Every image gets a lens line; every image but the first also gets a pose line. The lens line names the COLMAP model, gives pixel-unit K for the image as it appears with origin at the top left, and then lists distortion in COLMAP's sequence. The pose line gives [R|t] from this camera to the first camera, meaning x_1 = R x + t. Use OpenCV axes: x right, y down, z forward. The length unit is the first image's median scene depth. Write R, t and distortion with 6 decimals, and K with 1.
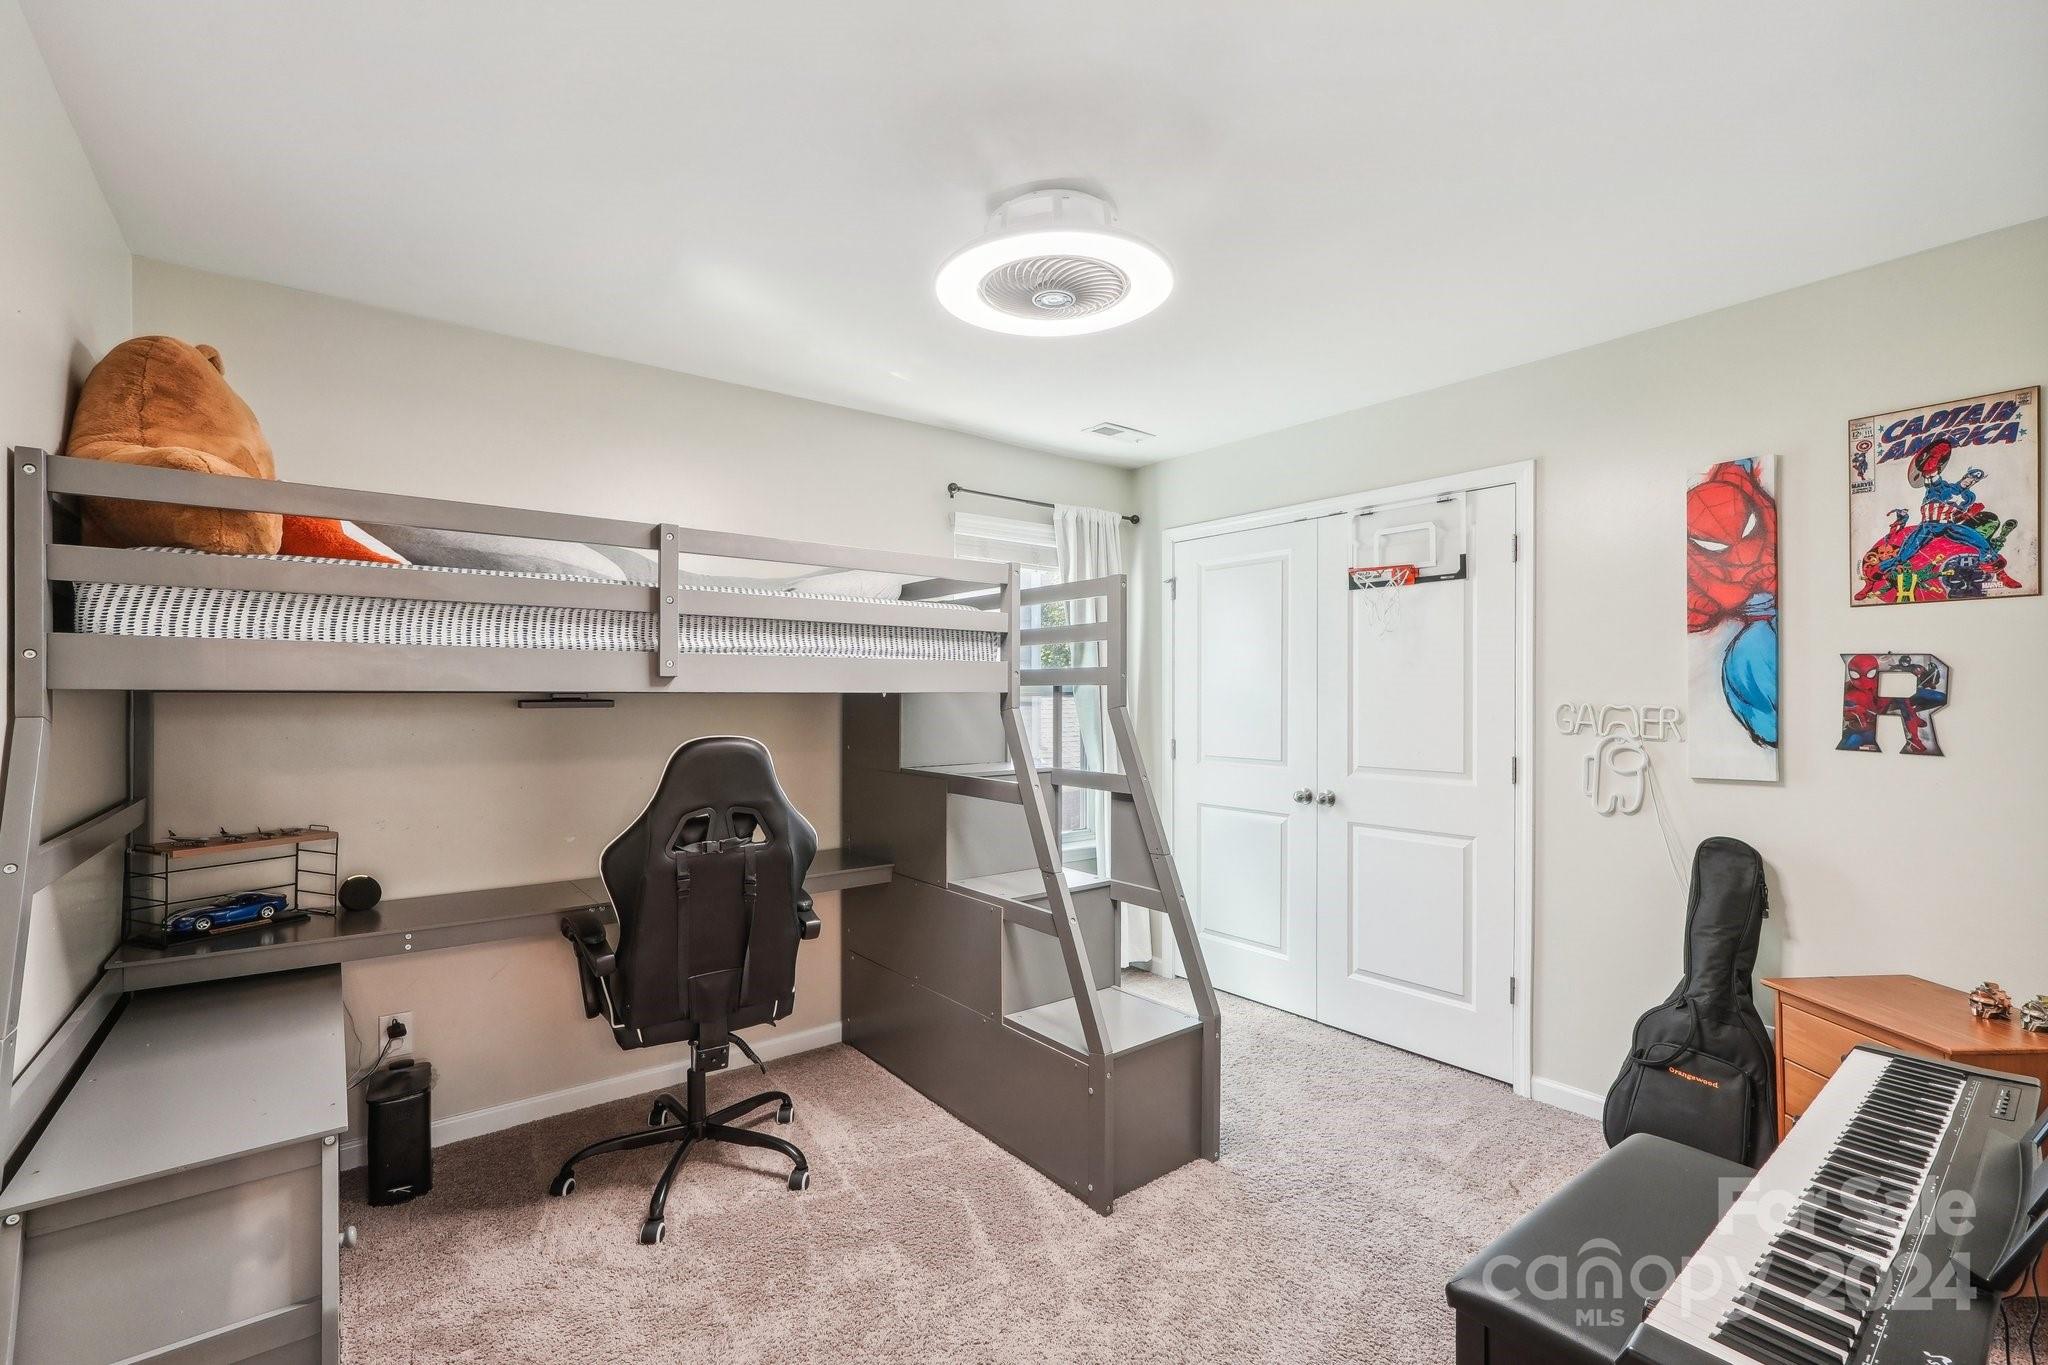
lens RADIAL K [[880.0, 0, 1028.9], [0, 880.0, 685.4], [0, 0, 1]] dist [-0.009749, 0.005947]
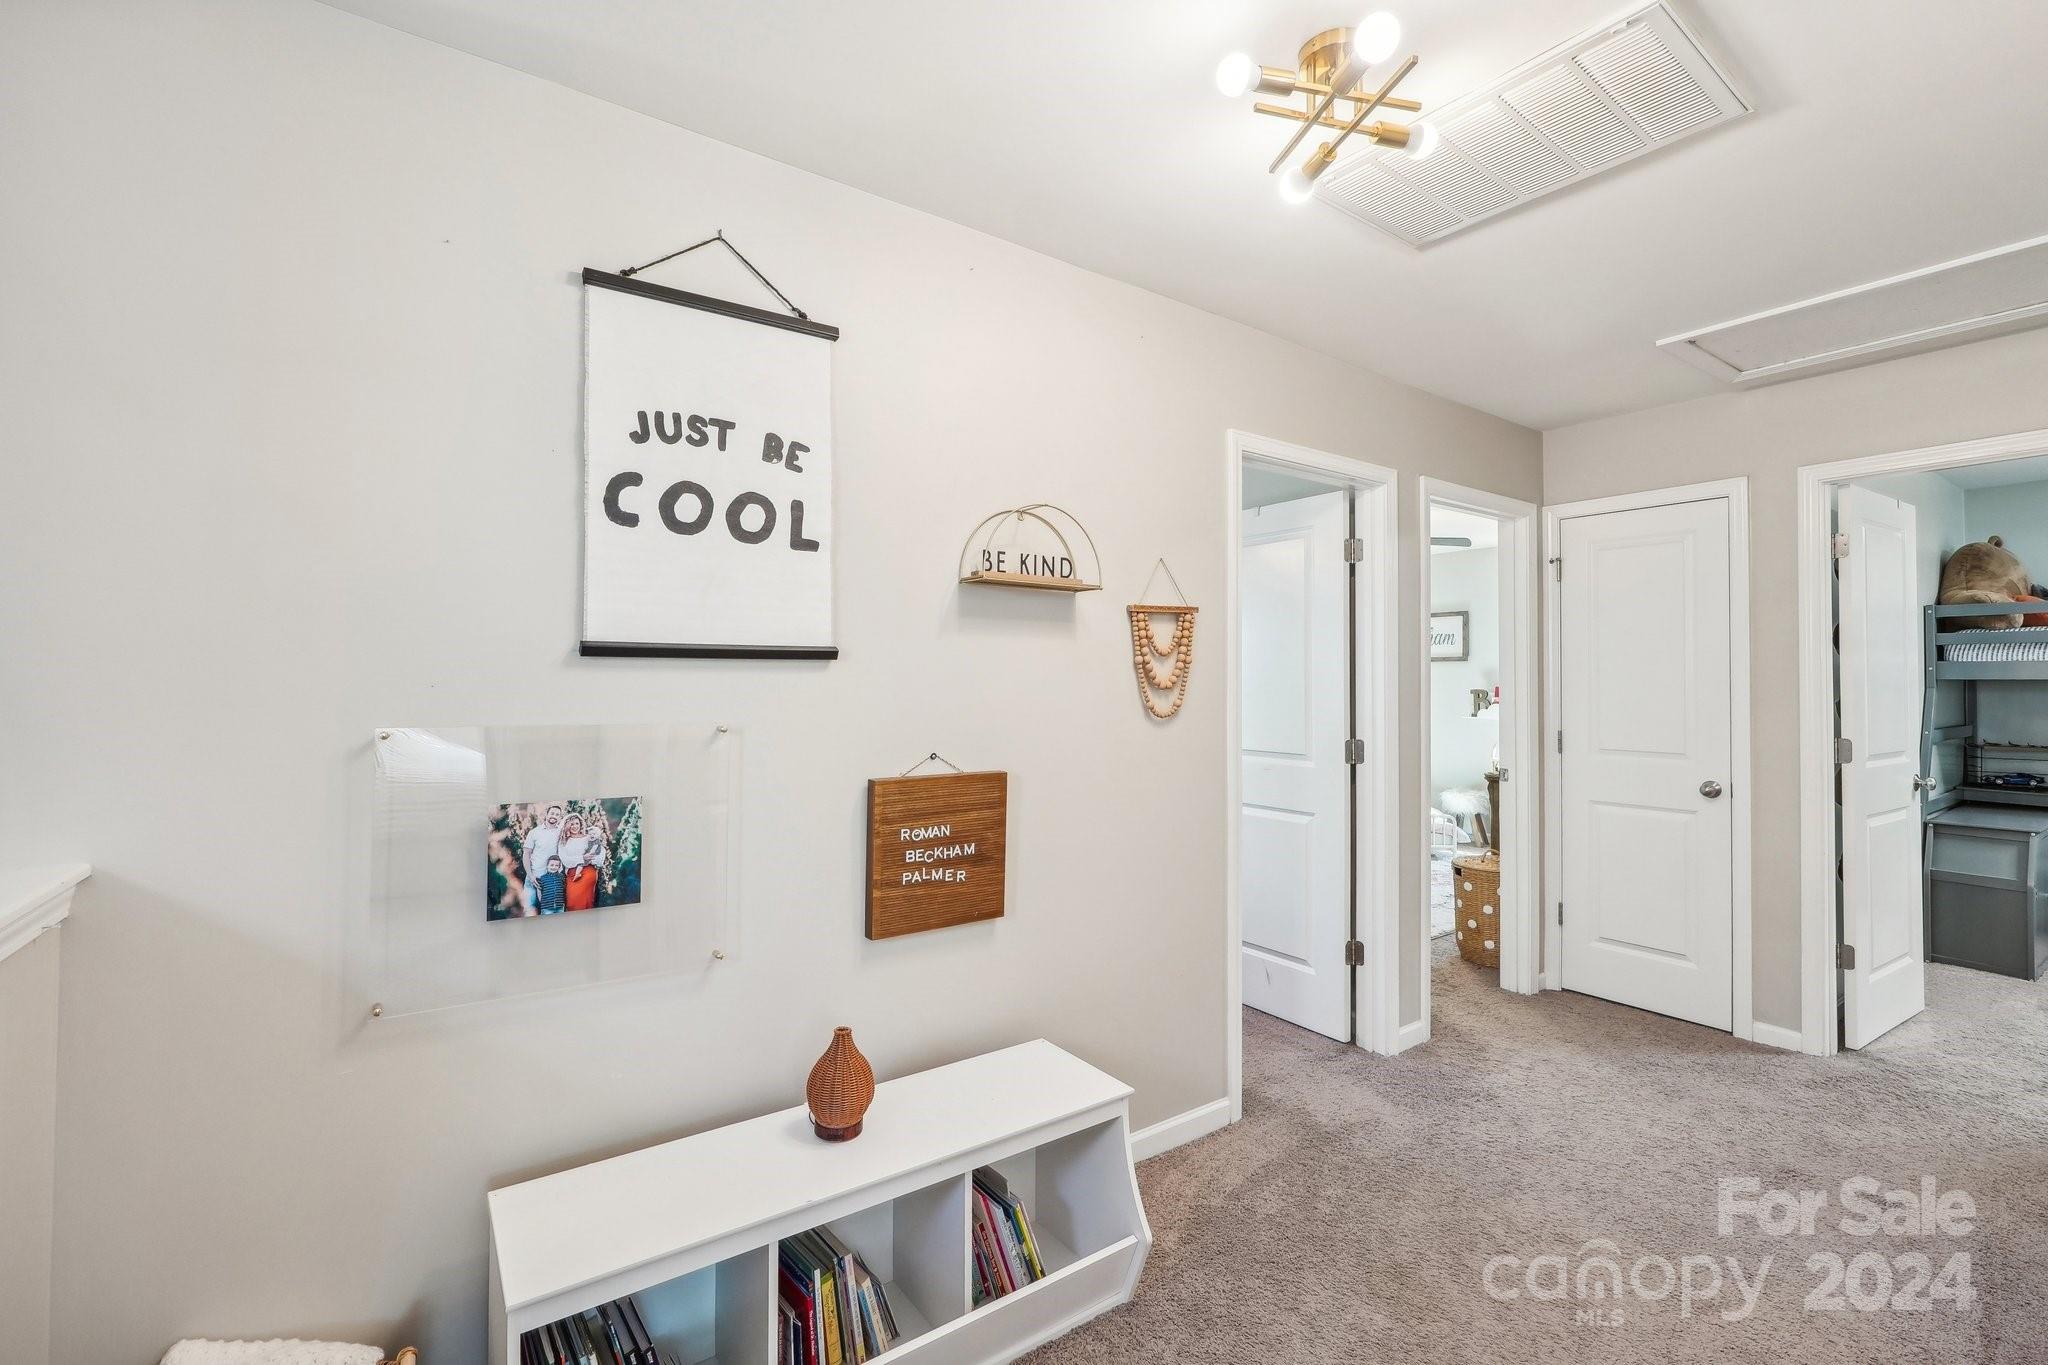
lens RADIAL K [[880.0, 0, 1023.3], [0, 880.0, 670.1], [0, 0, 1]] dist [-0.009749, 0.005947]
pose [[-0.064221, -0.011694, -0.997867, 1.864961], [0.000424, 0.999931, -0.011745, 0.005868], [0.997936, -0.001178, -0.064211, -1.726572]]
